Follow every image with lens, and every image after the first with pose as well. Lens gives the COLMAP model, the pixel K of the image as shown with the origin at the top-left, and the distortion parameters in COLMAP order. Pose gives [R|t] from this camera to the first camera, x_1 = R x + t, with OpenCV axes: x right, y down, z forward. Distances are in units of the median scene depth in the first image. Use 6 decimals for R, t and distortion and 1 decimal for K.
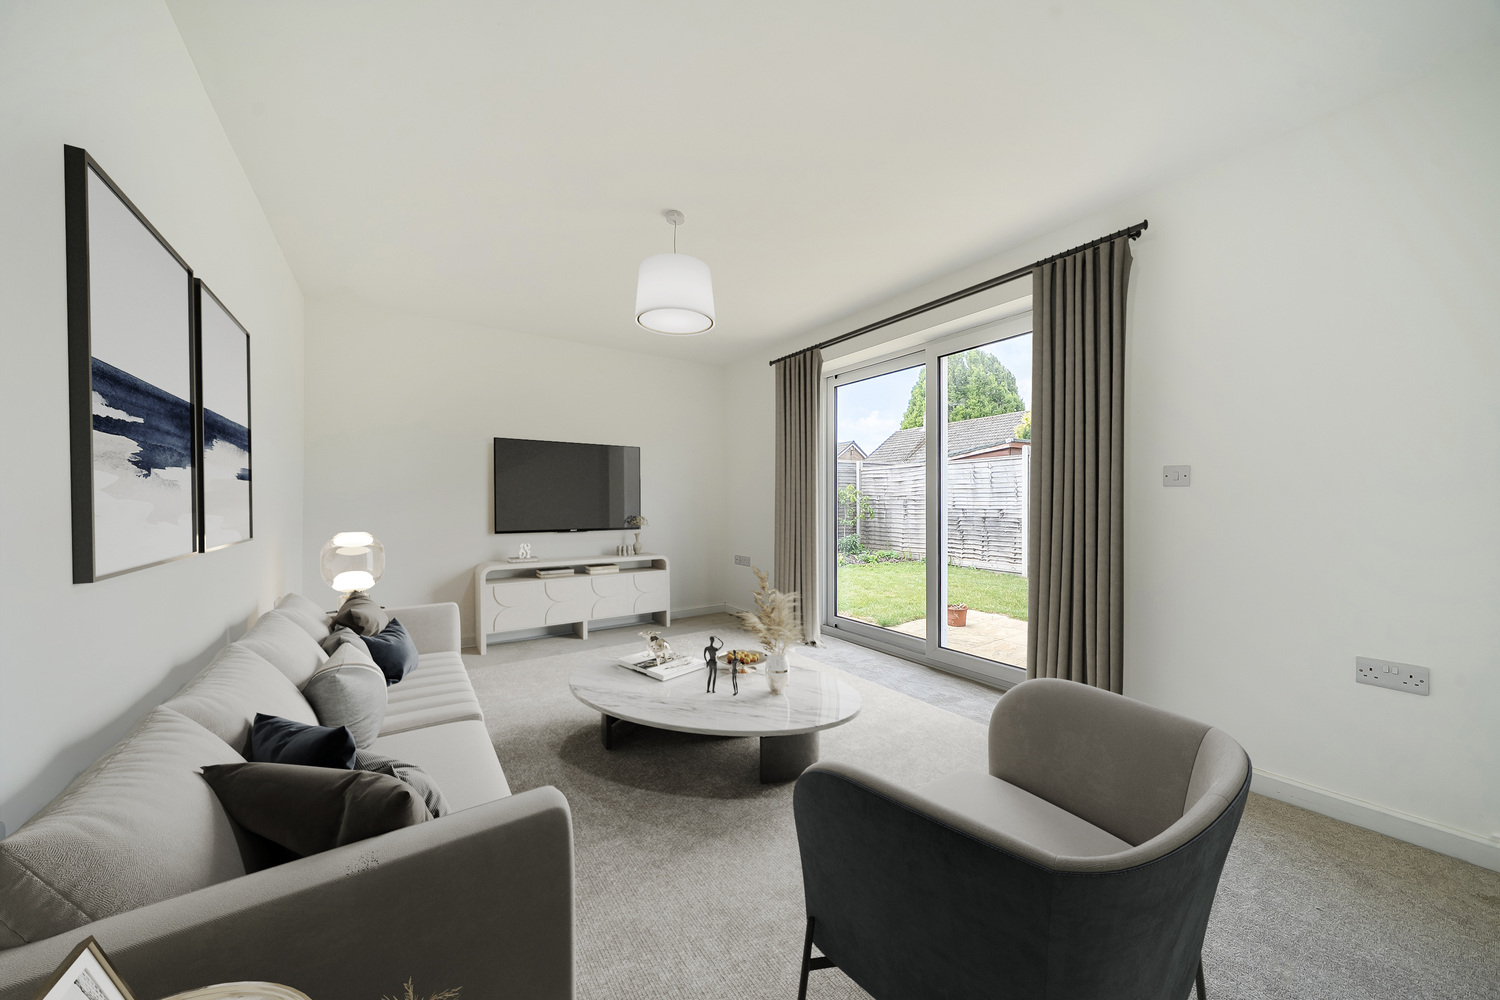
lens RADIAL K [[518.0, 0, 750.0], [0, 518.0, 500.0], [0, 0, 1]] dist [0.000274, -0.000024]
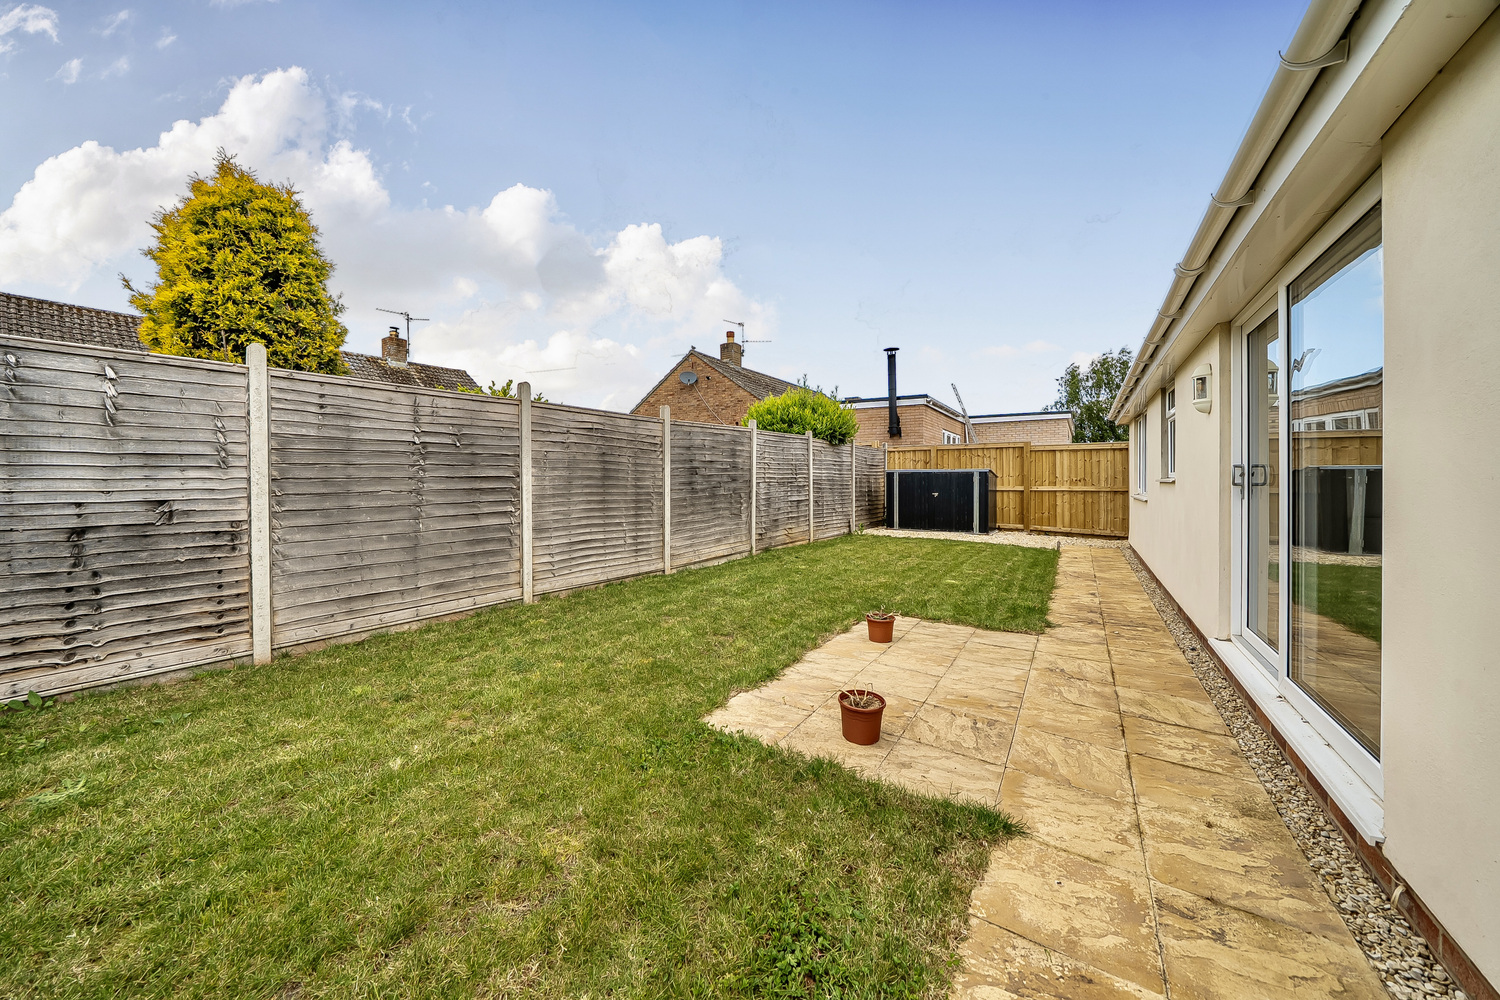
lens RADIAL K [[509.0, 0, 747.0], [0, 509.0, 485.2], [0, 0, 1]] dist [-0.012431, 0.000022]
pose [[-0.396064, -0.017435, 0.918057, 0.006249], [-0.004578, 0.999845, 0.017013, -0.001225], [-0.918211, 0.002536, -0.396082, 0.757073]]
